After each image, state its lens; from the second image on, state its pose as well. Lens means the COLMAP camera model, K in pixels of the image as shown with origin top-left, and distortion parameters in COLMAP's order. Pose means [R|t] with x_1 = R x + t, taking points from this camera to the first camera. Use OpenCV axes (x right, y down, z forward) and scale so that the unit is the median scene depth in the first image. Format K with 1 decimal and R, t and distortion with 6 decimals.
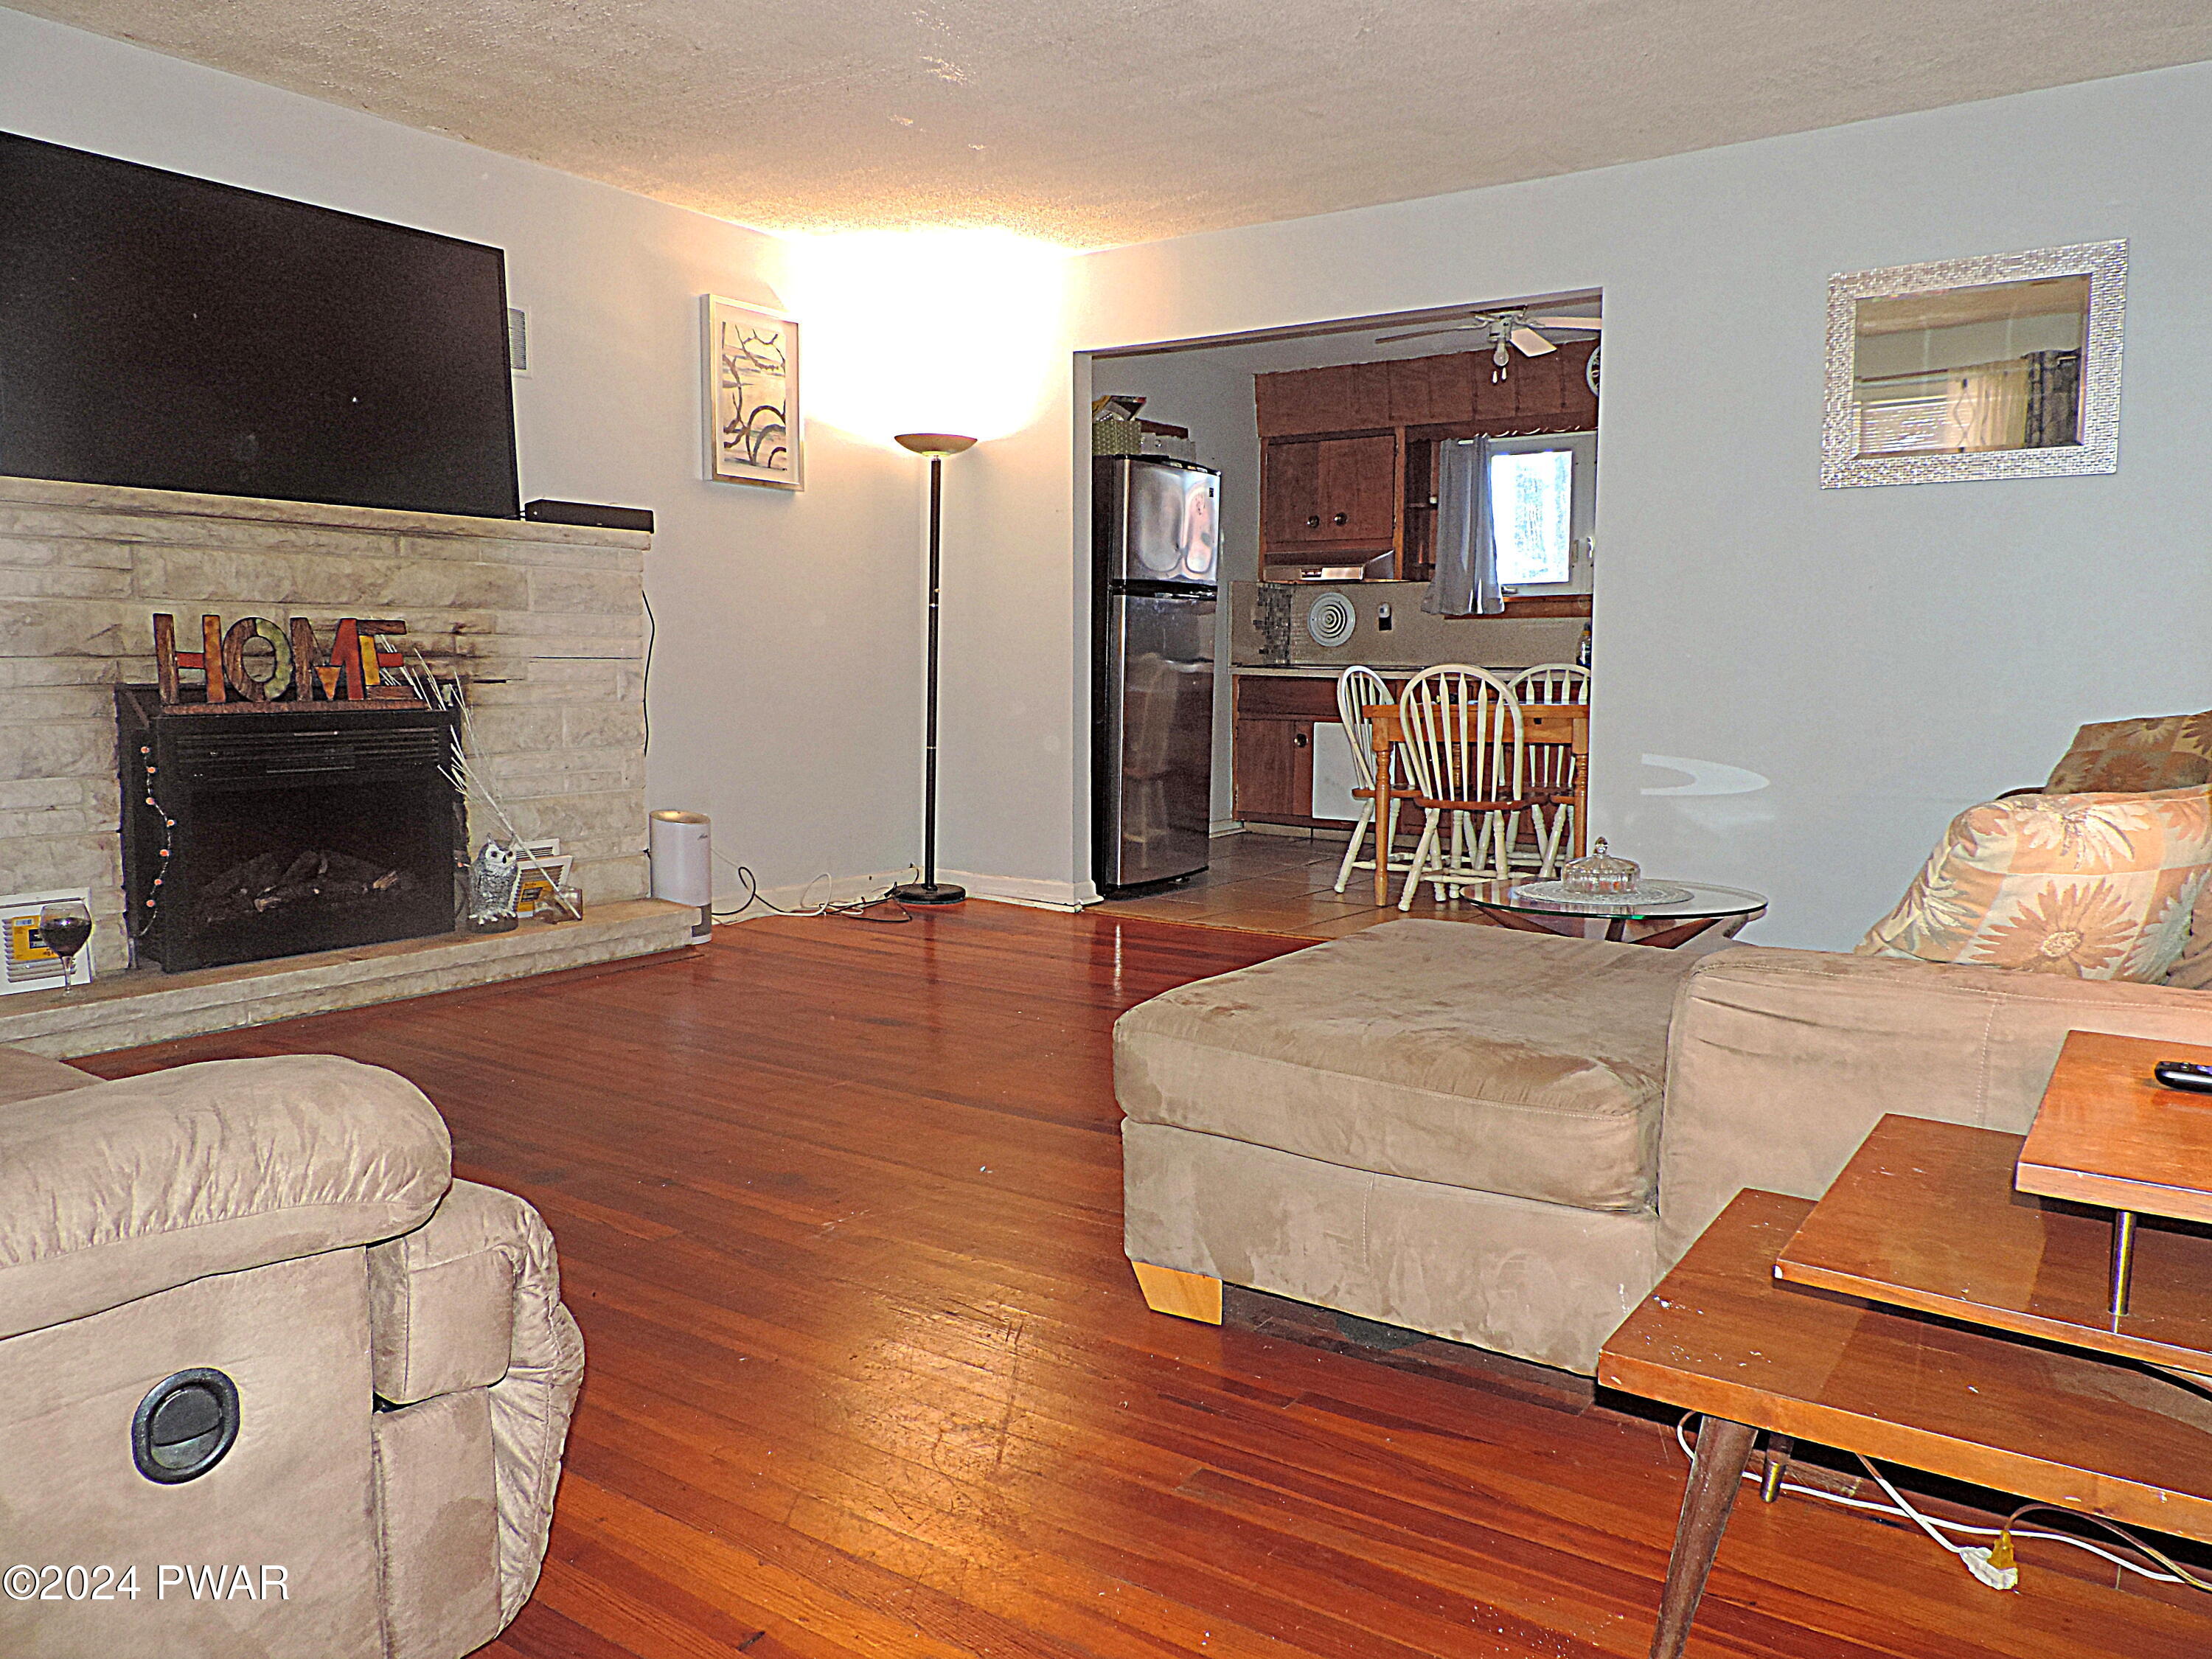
lens RADIAL K [[1617.6, 0, 1106.0], [0, 1617.6, 829.5], [0, 0, 1]] dist [-0.012293, 0.005355]
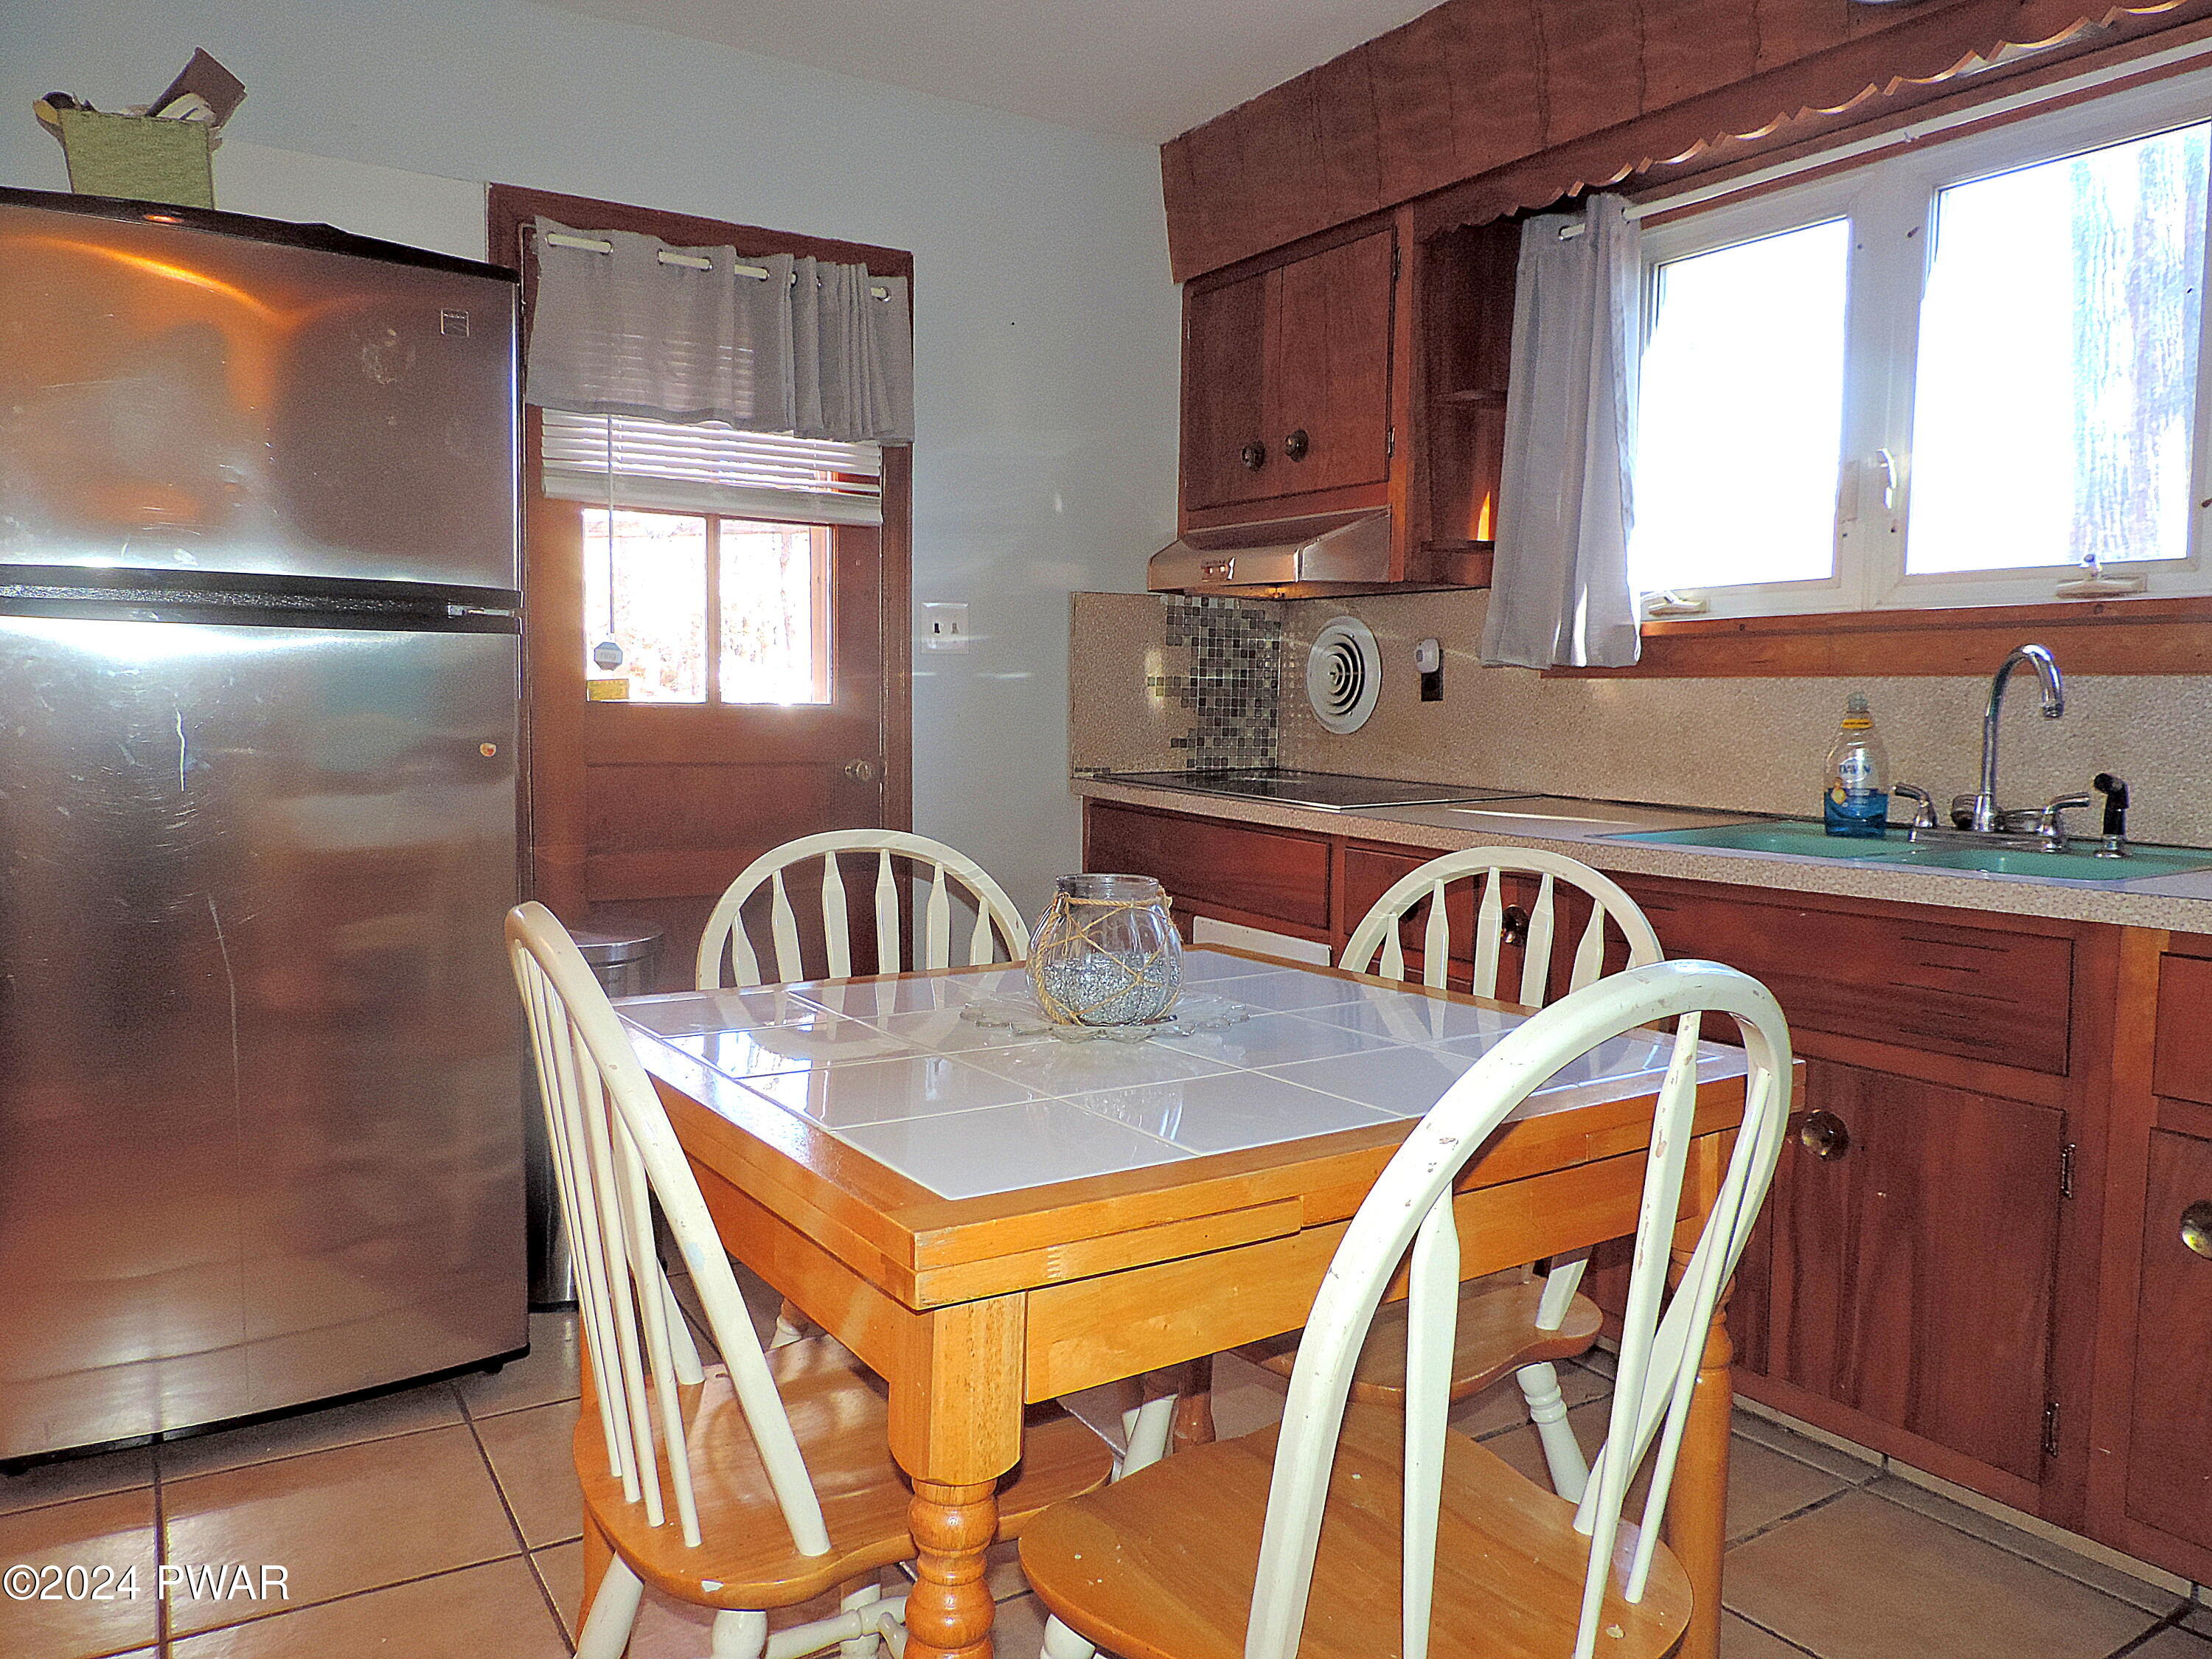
lens RADIAL K [[1617.6, 0, 1106.0], [0, 1617.6, 829.5], [0, 0, 1]] dist [-0.012293, 0.005355]
pose [[0.921621, 0.042350, -0.385774, 0.487668], [-0.051253, 0.998603, -0.012818, -0.147840], [0.384693, 0.031586, 0.922504, 1.064729]]
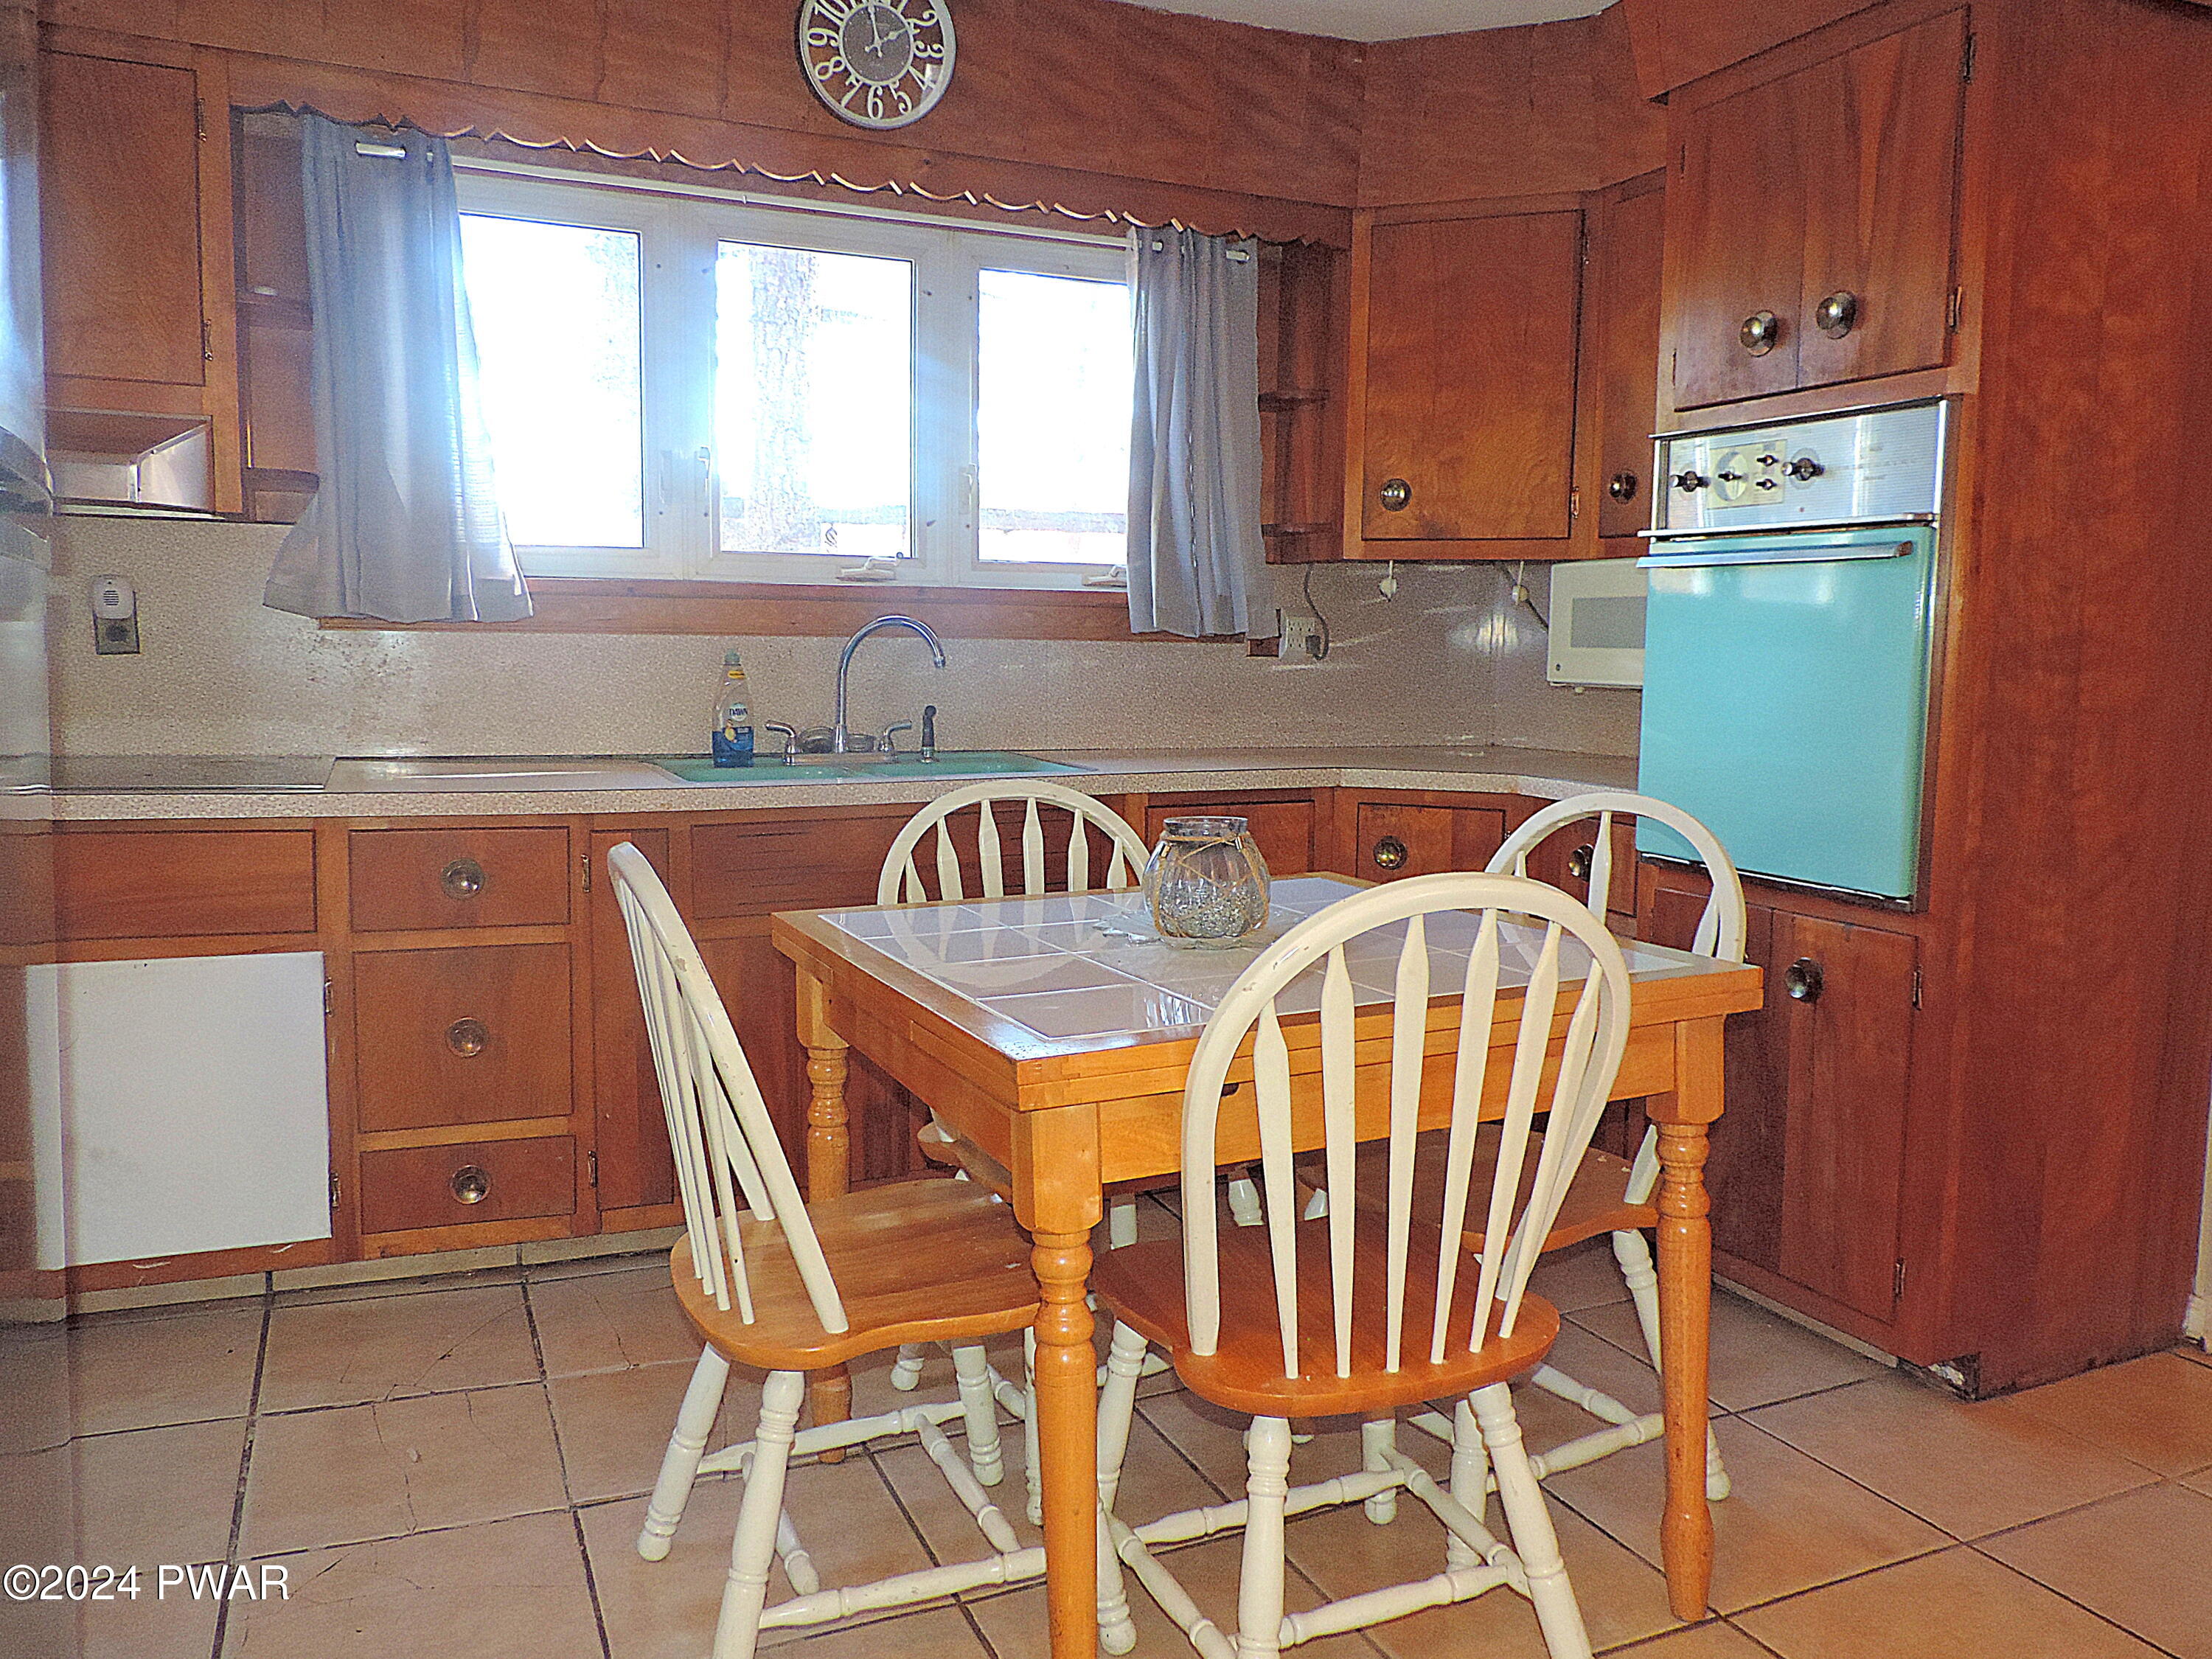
lens RADIAL K [[1695.8, 0, 1106.0], [0, 1695.8, 829.5], [0, 0, 1]] dist [-0.001633, 0.000633]
pose [[0.524241, -0.080661, 0.847741, -0.053997], [0.074975, 0.996010, 0.048404, -0.163153], [-0.848263, 0.038184, 0.528197, 1.174786]]
